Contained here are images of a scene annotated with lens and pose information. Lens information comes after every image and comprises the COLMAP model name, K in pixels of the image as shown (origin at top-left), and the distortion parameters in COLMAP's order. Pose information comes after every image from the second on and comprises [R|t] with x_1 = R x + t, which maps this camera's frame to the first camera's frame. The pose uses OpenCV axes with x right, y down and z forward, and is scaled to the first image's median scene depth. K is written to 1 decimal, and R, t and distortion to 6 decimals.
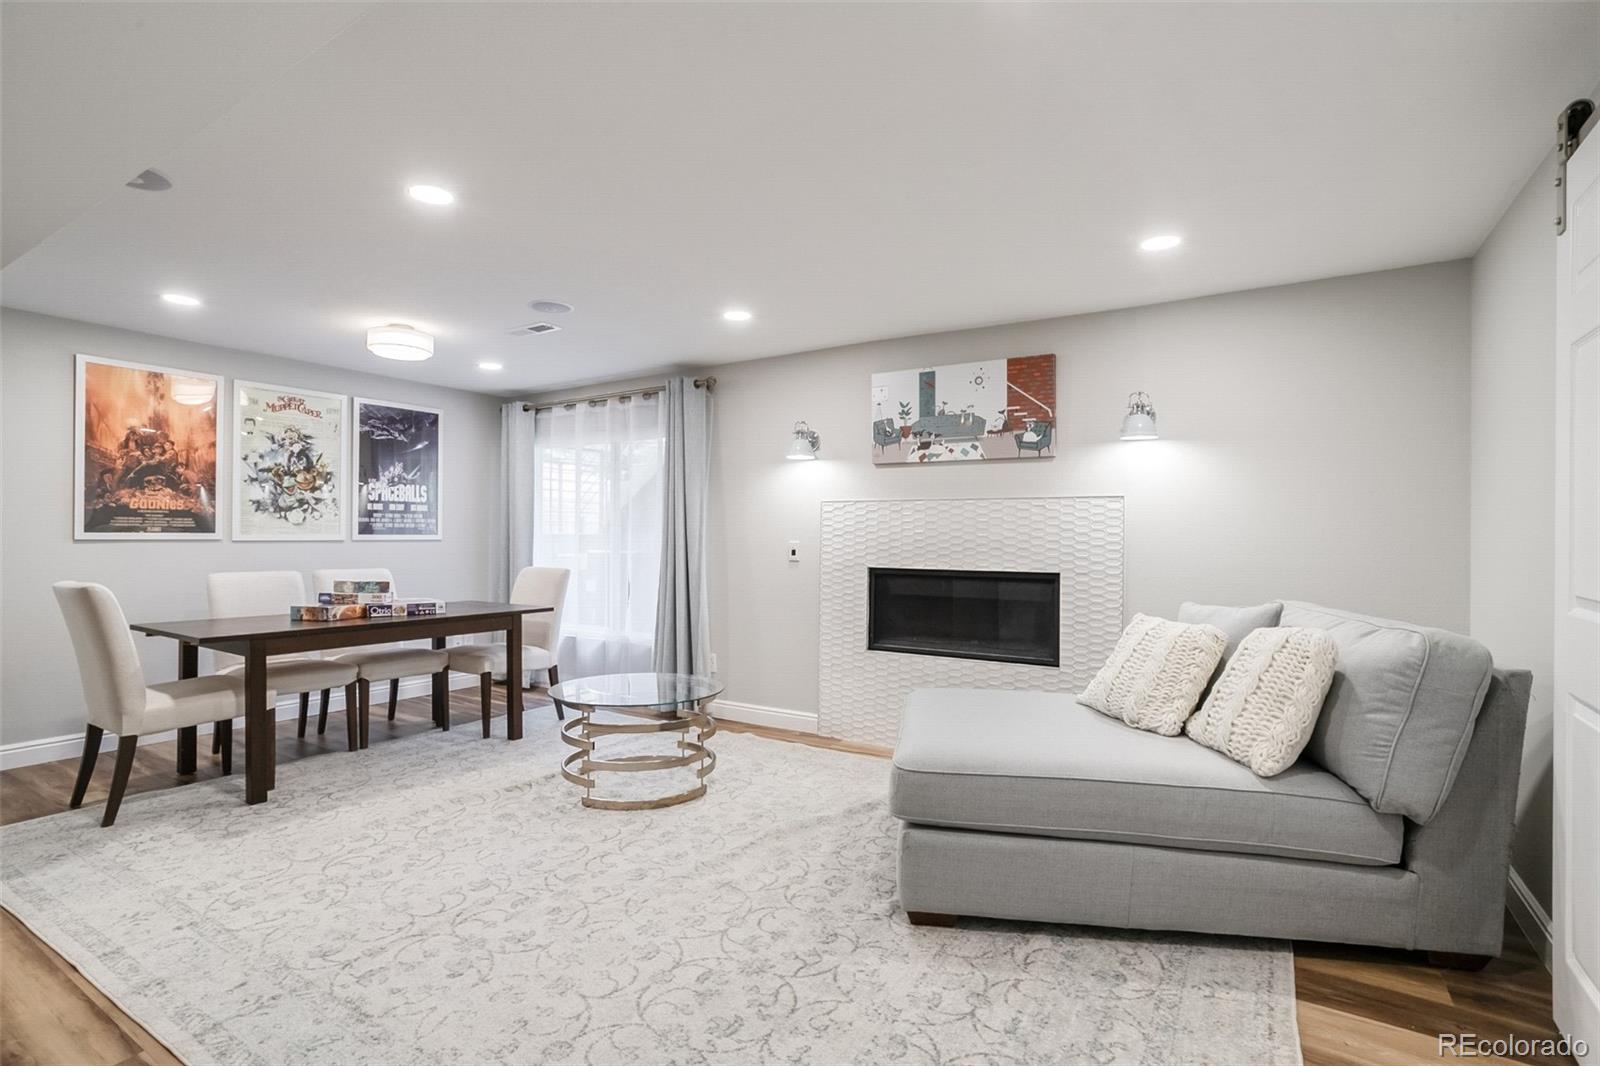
lens RADIAL K [[758.3, 0, 800.0], [0, 758.3, 533.0], [0, 0, 1]] dist [-0.063349, 0.034984]
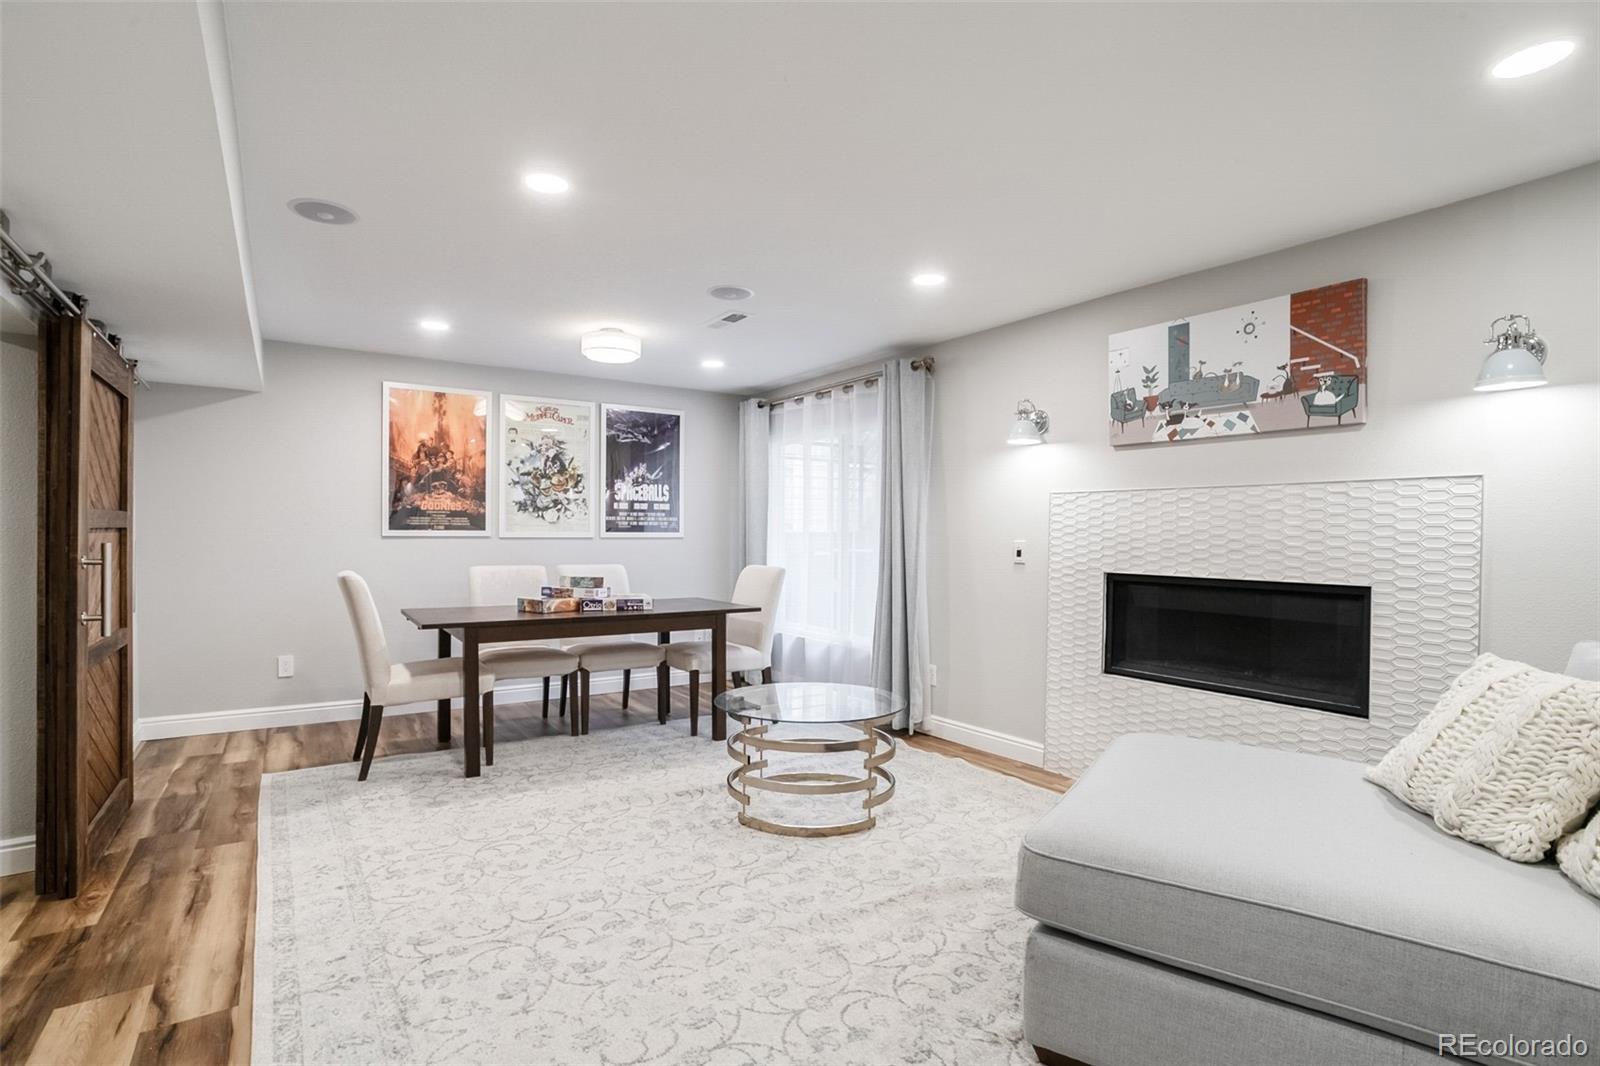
lens RADIAL K [[767.9, 0, 797.7], [0, 767.9, 541.4], [0, 0, 1]] dist [-0.064392, 0.036440]
pose [[0.918921, 0.005505, -0.394402, 0.119751], [-0.000441, 0.999916, 0.012927, 0.001244], [0.394440, -0.011705, 0.918847, 0.129006]]
